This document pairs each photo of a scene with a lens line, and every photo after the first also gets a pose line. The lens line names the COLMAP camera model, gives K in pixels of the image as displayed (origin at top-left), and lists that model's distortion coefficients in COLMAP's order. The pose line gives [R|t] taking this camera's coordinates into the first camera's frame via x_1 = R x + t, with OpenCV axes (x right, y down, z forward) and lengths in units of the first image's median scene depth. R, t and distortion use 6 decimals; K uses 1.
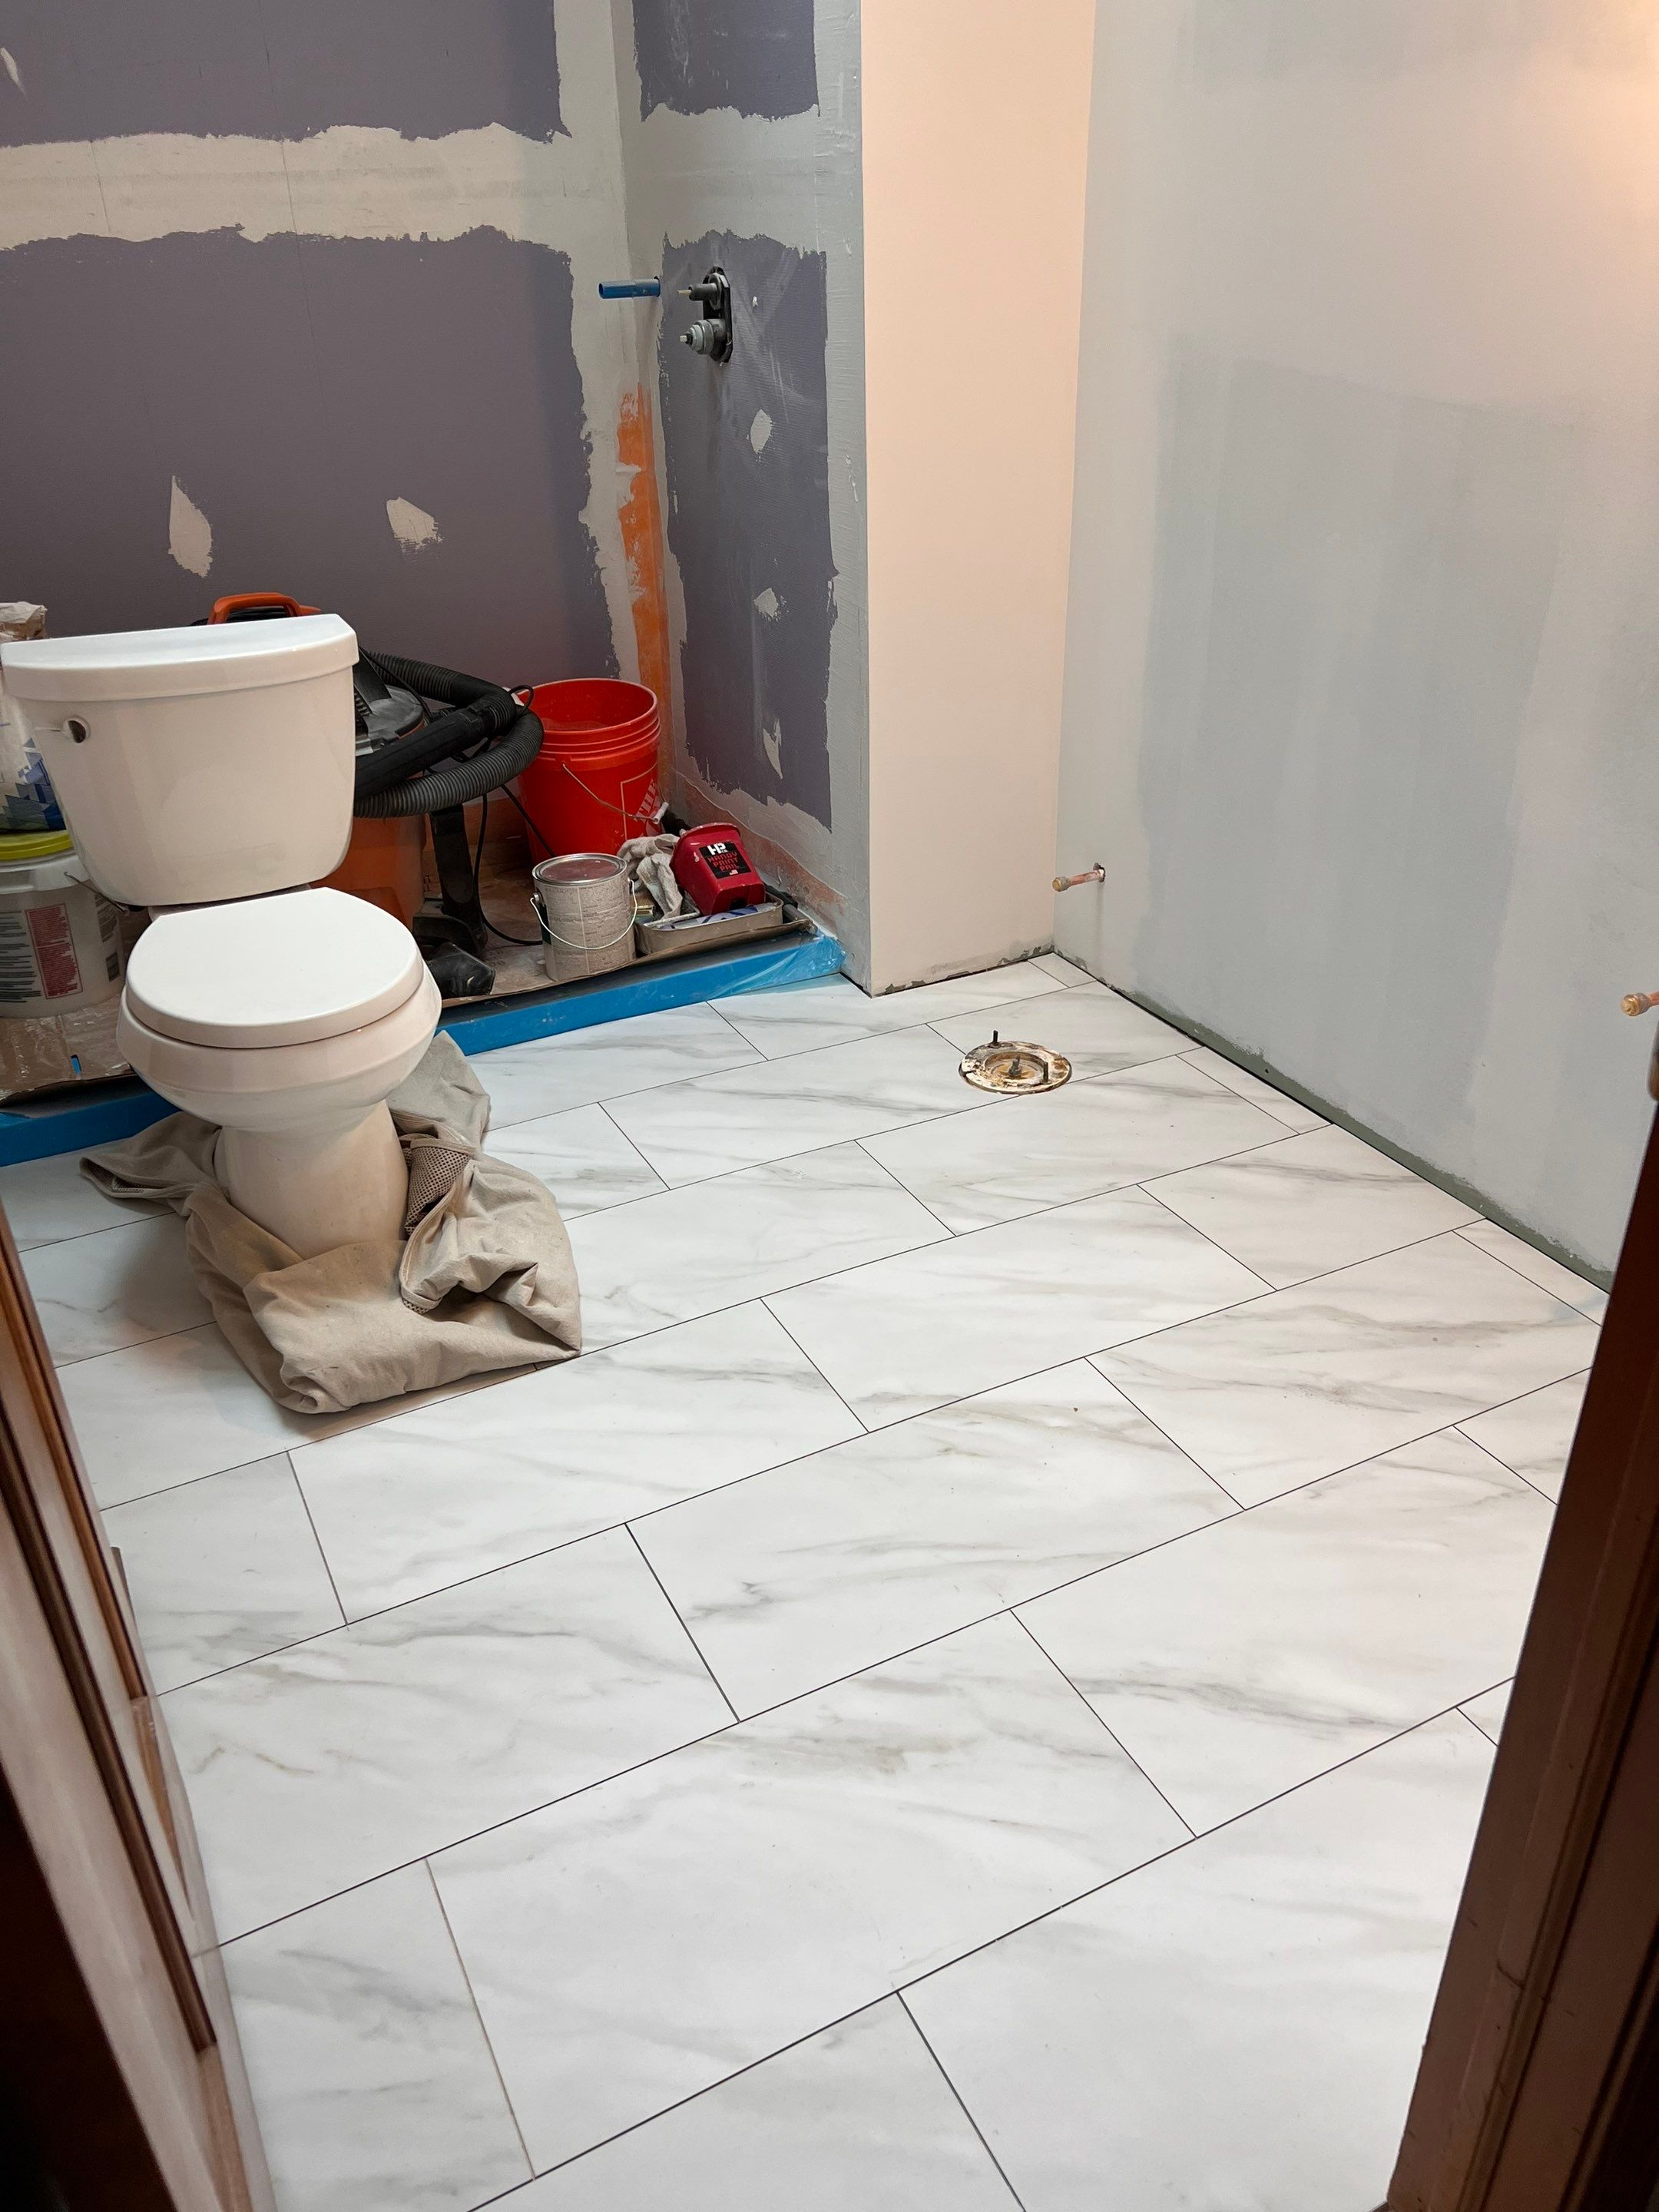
lens RADIAL K [[1662.8, 0, 829.7], [0, 1662.8, 1116.4], [0, 0, 1]] dist [0.032066, -0.030648]
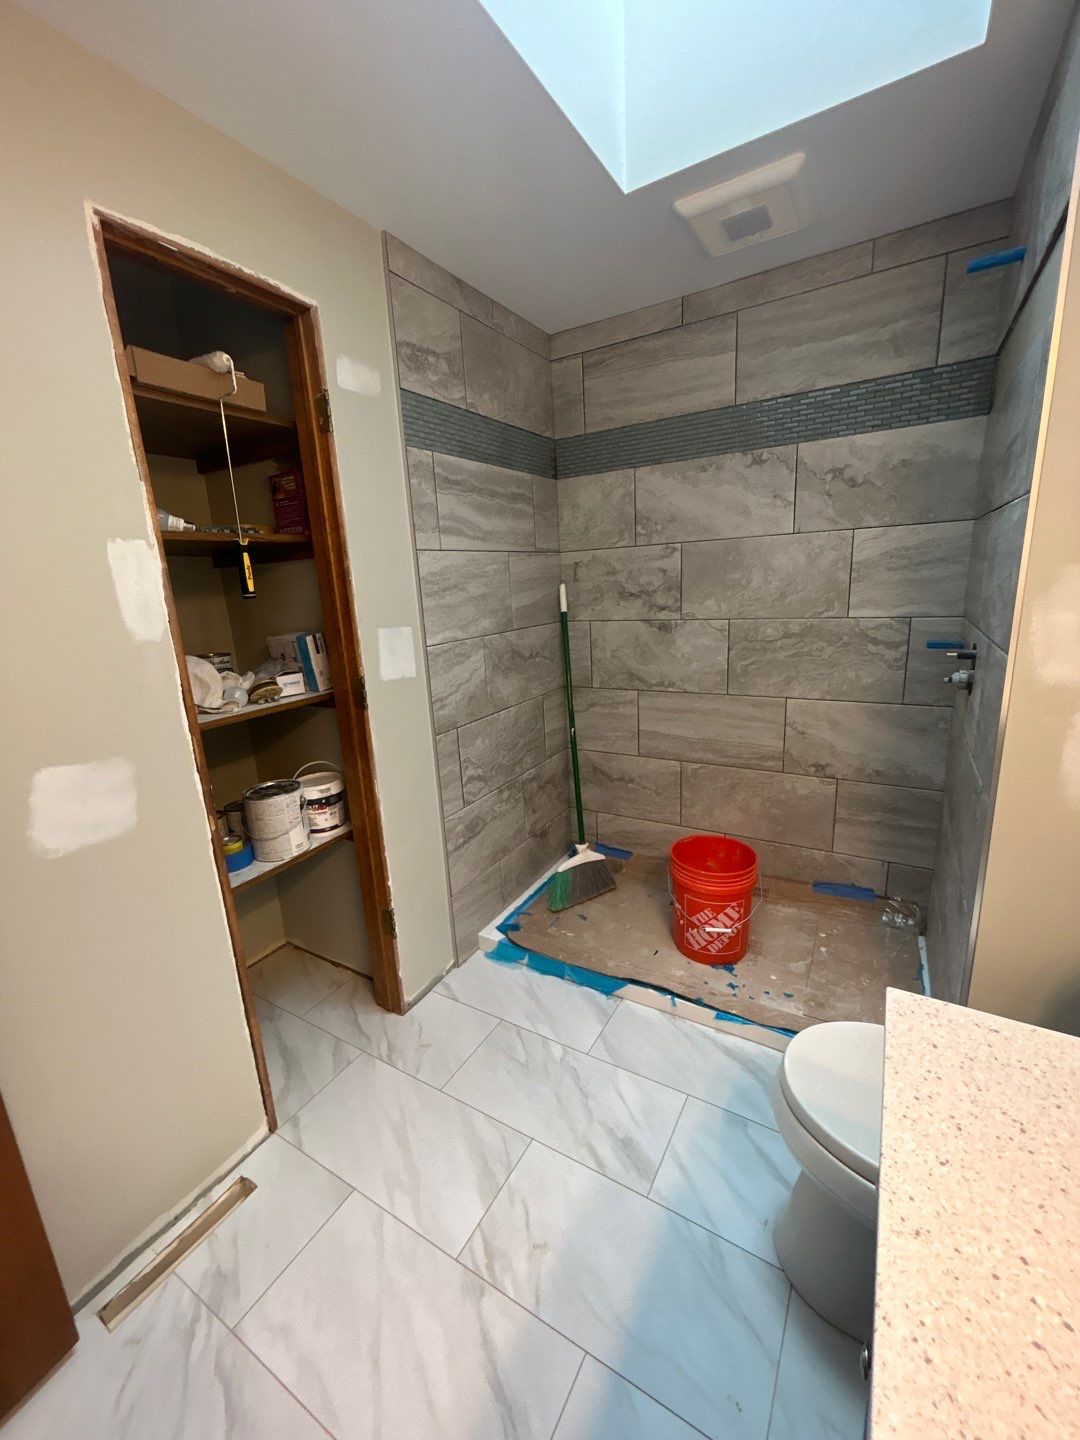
lens RADIAL K [[583.3, 0, 540.4], [0, 583.3, 718.0], [0, 0, 1]] dist [-0.001324, 0.000966]
pose [[0.528519, 0.194280, -0.826391, 0.181777], [-0.384063, 0.922862, -0.028669, -0.268830], [0.757075, 0.332539, 0.562366, 0.405825]]
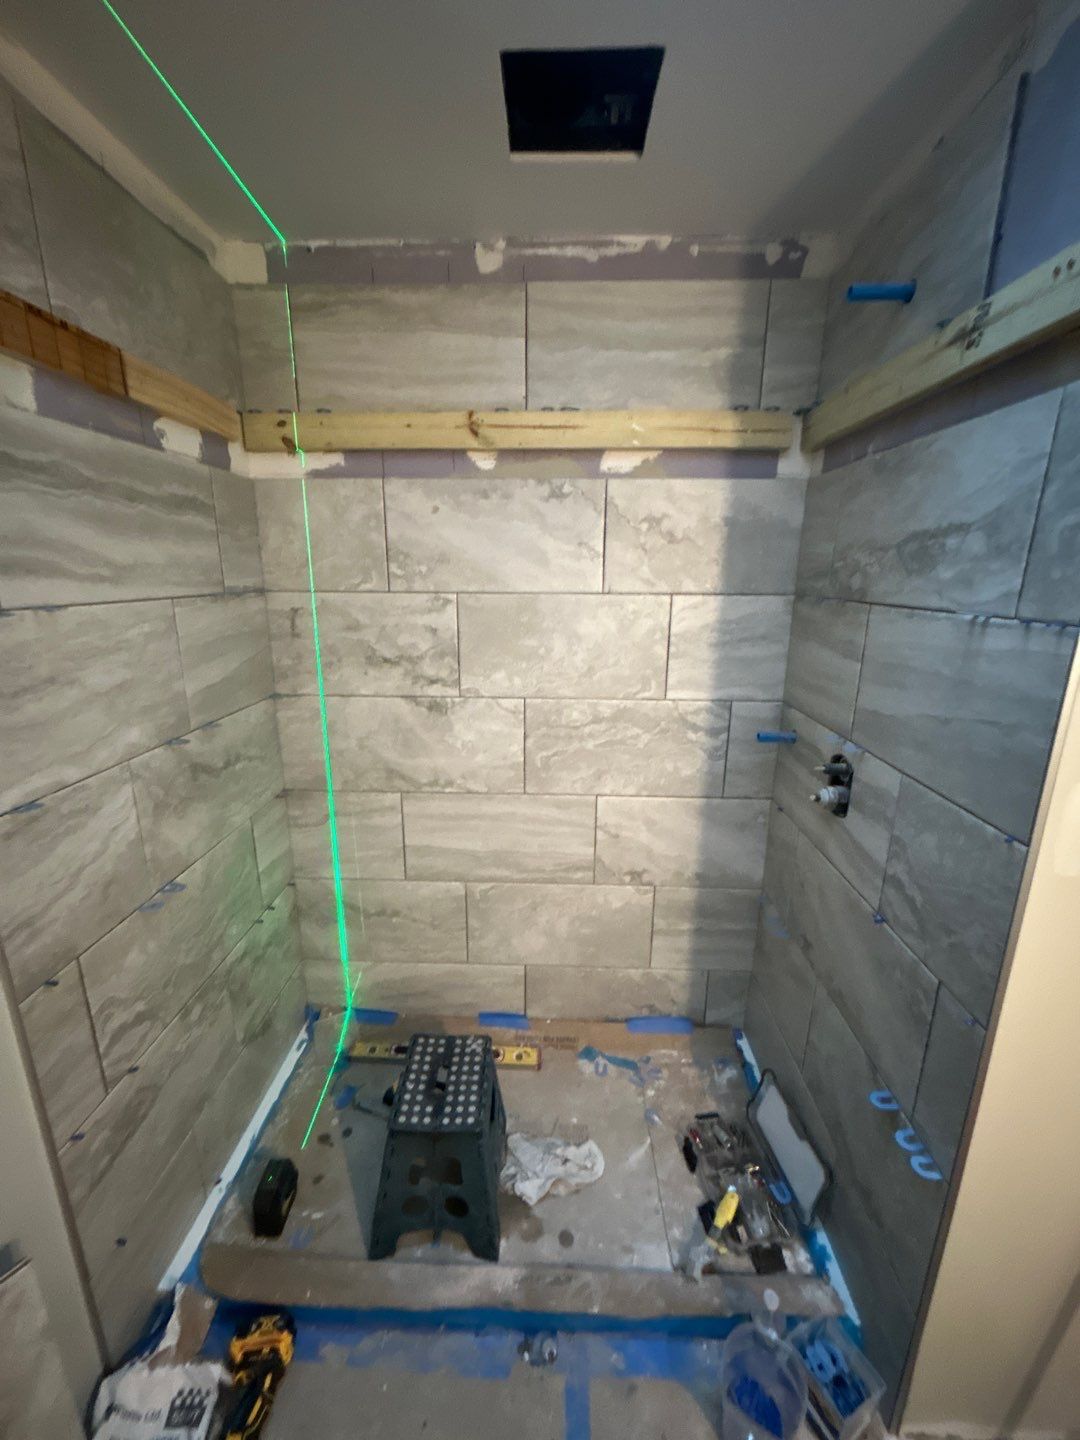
lens RADIAL K [[583.3, 0, 540.1], [0, 583.3, 718.0], [0, 0, 1]] dist [-0.001324, 0.000966]
pose [[0.870138, 0.149794, -0.469490, -0.068786], [-0.266707, 0.944248, -0.193038, -0.384860], [0.414399, 0.293186, 0.861577, 0.501113]]
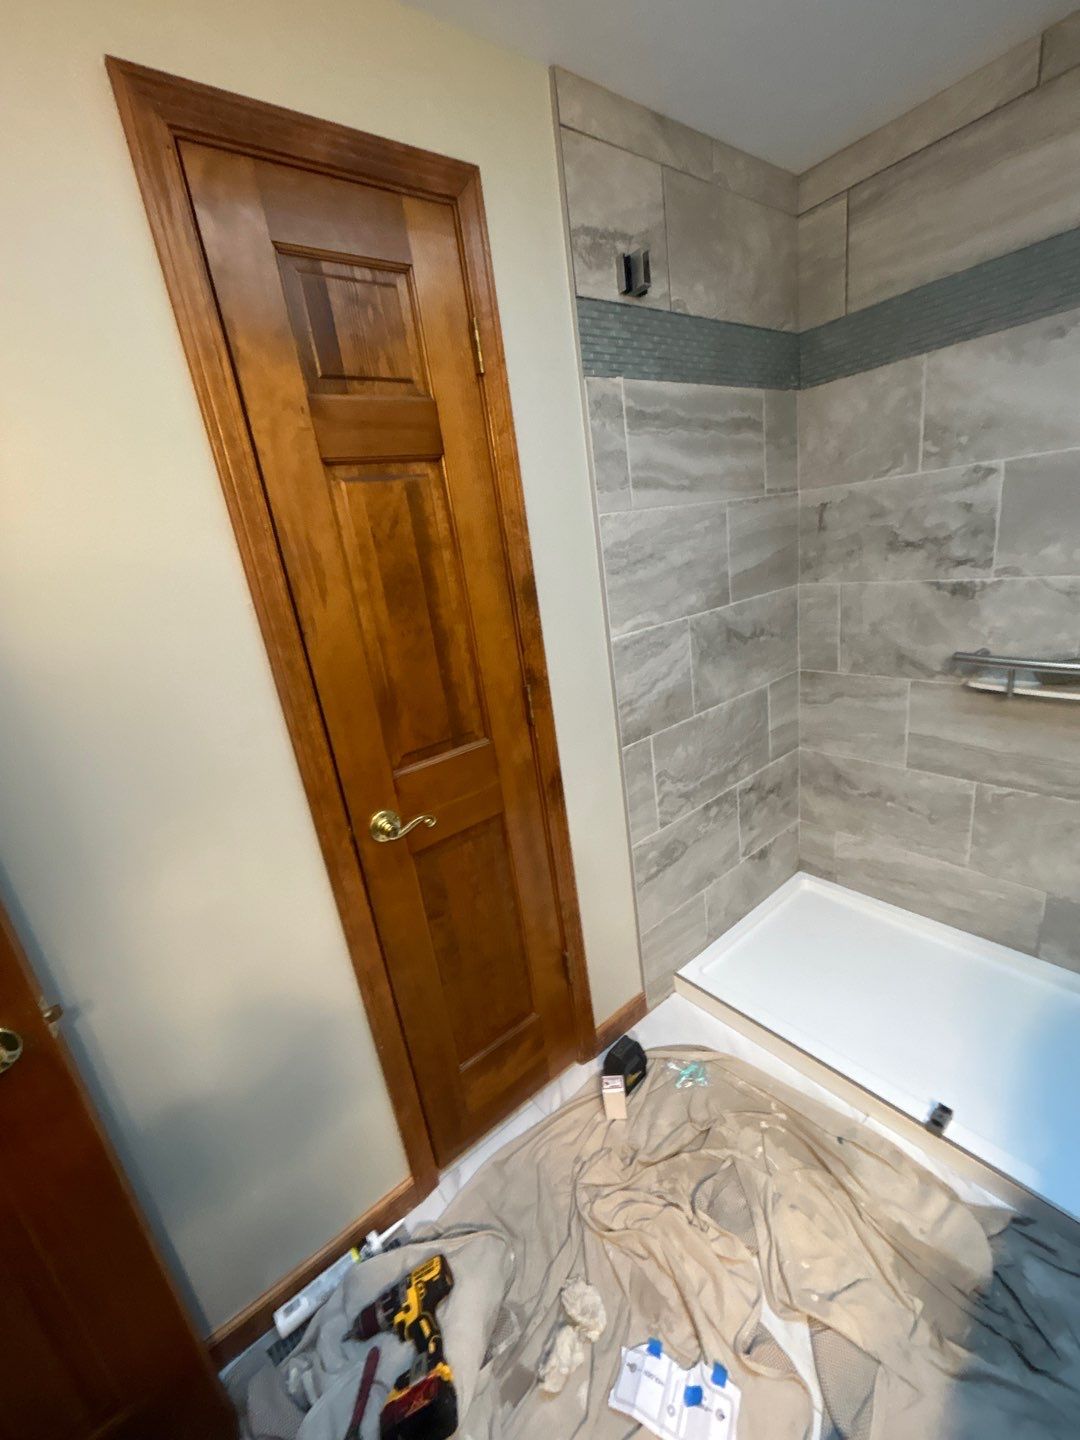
lens RADIAL K [[583.3, 0, 542.4], [0, 583.3, 717.7], [0, 0, 1]] dist [-0.001324, 0.000966]
pose [[0.195833, 0.283950, -0.938628, 0.049978], [-0.369776, 0.907887, 0.197501, -0.328946], [0.908249, 0.308404, 0.282792, 0.470979]]
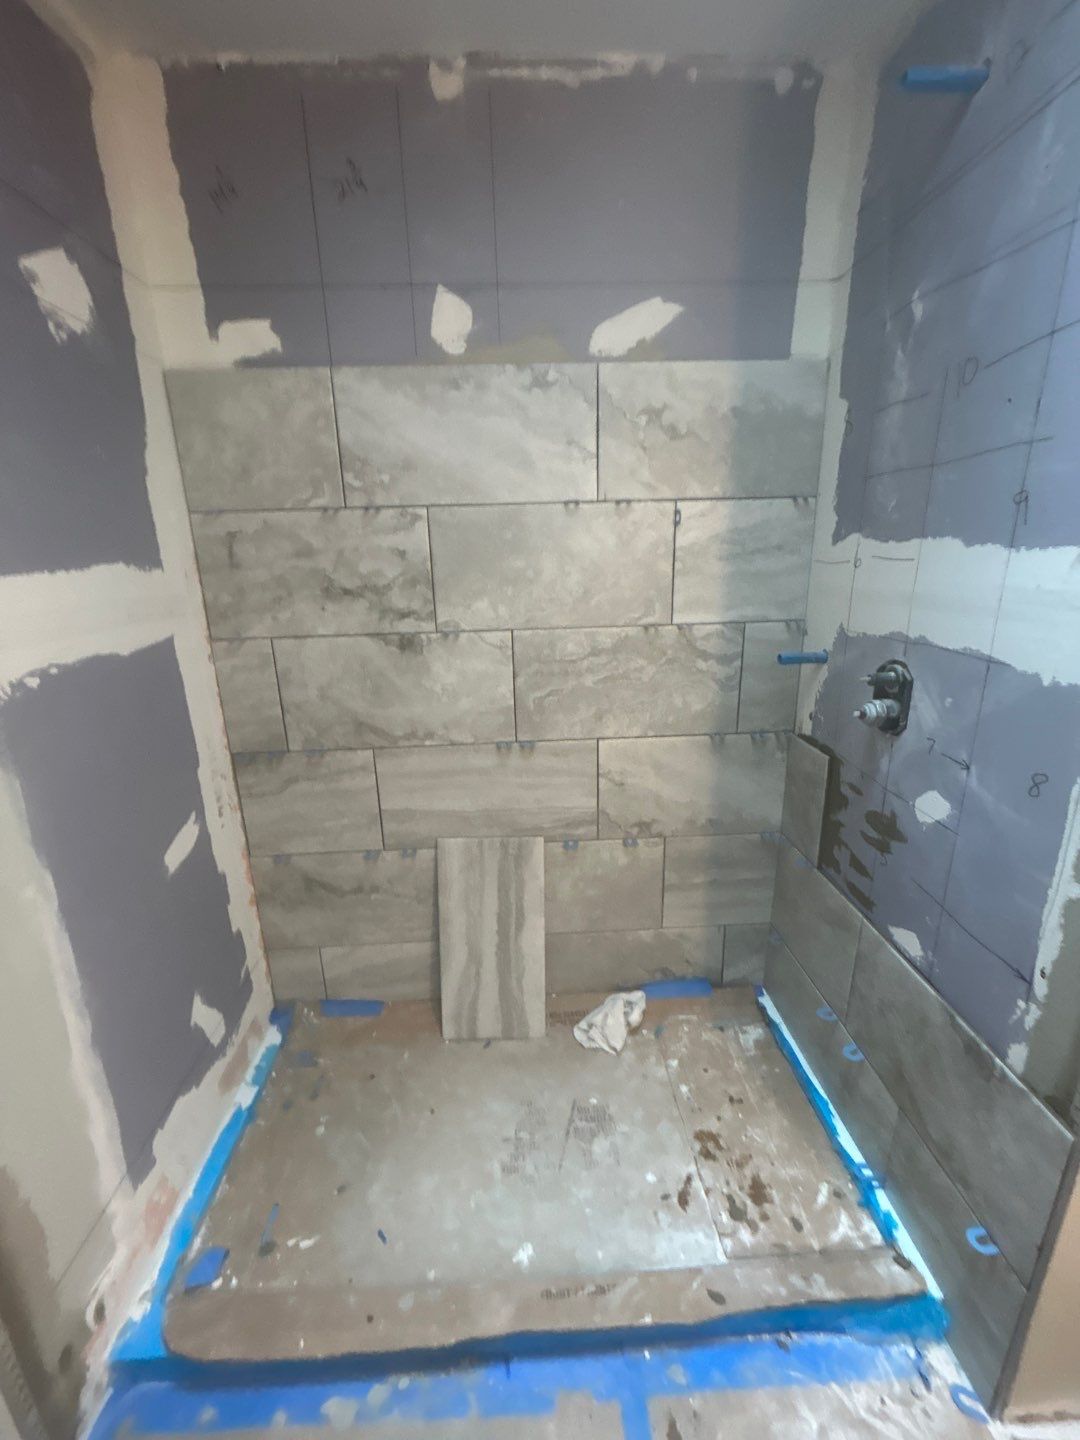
lens RADIAL K [[583.3, 0, 541.1], [0, 583.3, 717.1], [0, 0, 1]] dist [-0.001324, 0.000966]
pose [[0.908325, 0.114209, -0.402370, -0.125569], [-0.202674, 0.961697, -0.184557, -0.350316], [0.365880, 0.249188, 0.896681, 0.567402]]
